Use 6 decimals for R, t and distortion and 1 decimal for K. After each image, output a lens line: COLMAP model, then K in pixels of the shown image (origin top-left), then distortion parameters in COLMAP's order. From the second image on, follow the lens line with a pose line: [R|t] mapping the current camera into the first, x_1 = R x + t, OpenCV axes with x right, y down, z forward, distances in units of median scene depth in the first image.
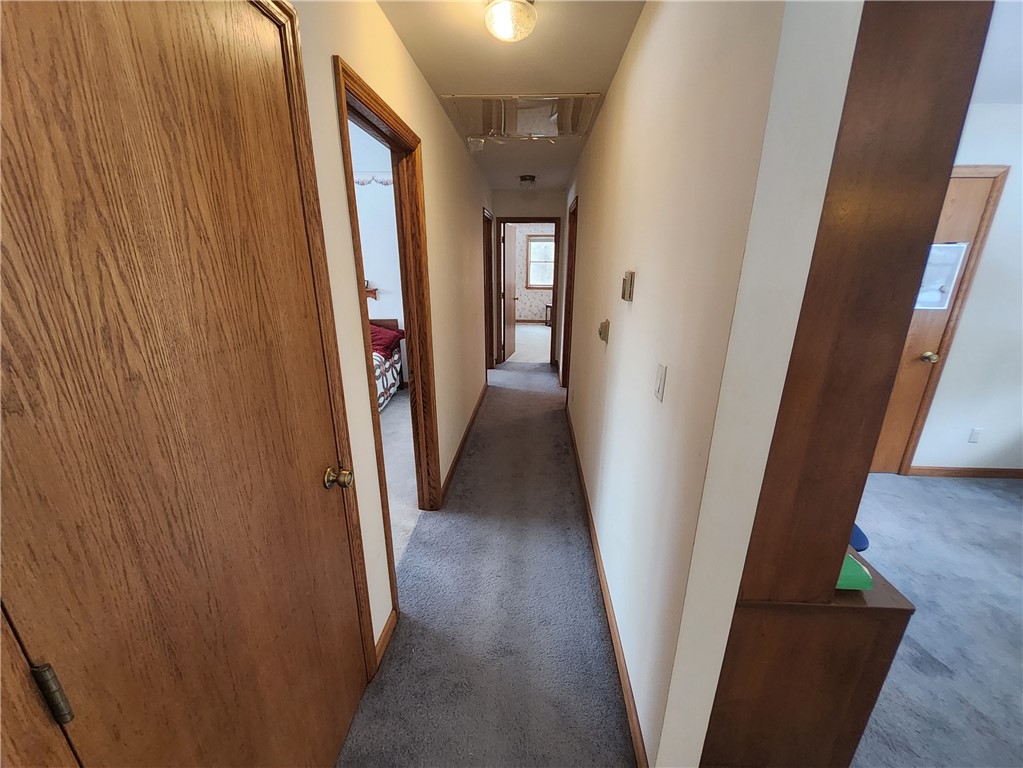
lens RADIAL K [[402.3, 0, 509.4], [0, 402.3, 386.0], [0, 0, 1]] dist [0.000912, -0.000358]
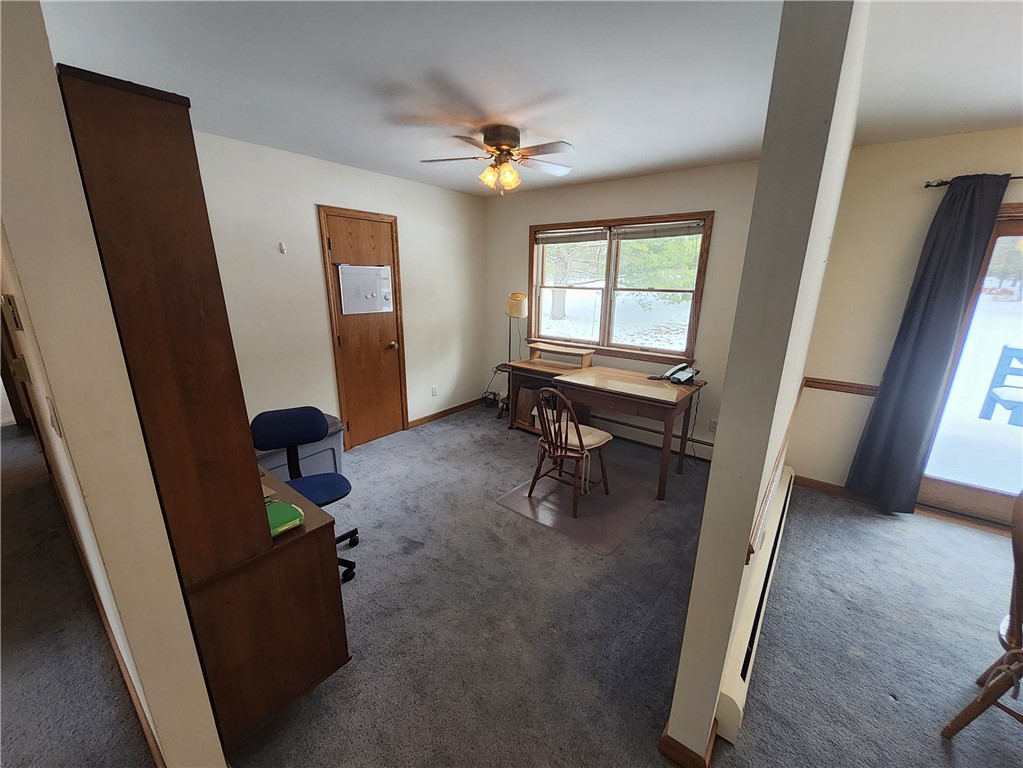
lens RADIAL K [[402.3, 0, 505.7], [0, 402.3, 390.5], [0, 0, 1]] dist [0.000912, -0.000358]
pose [[0.568337, -0.219842, 0.792882, 0.119627], [0.234474, 0.966961, 0.100038, 0.038802], [-0.788679, 0.129055, 0.601107, -0.170275]]
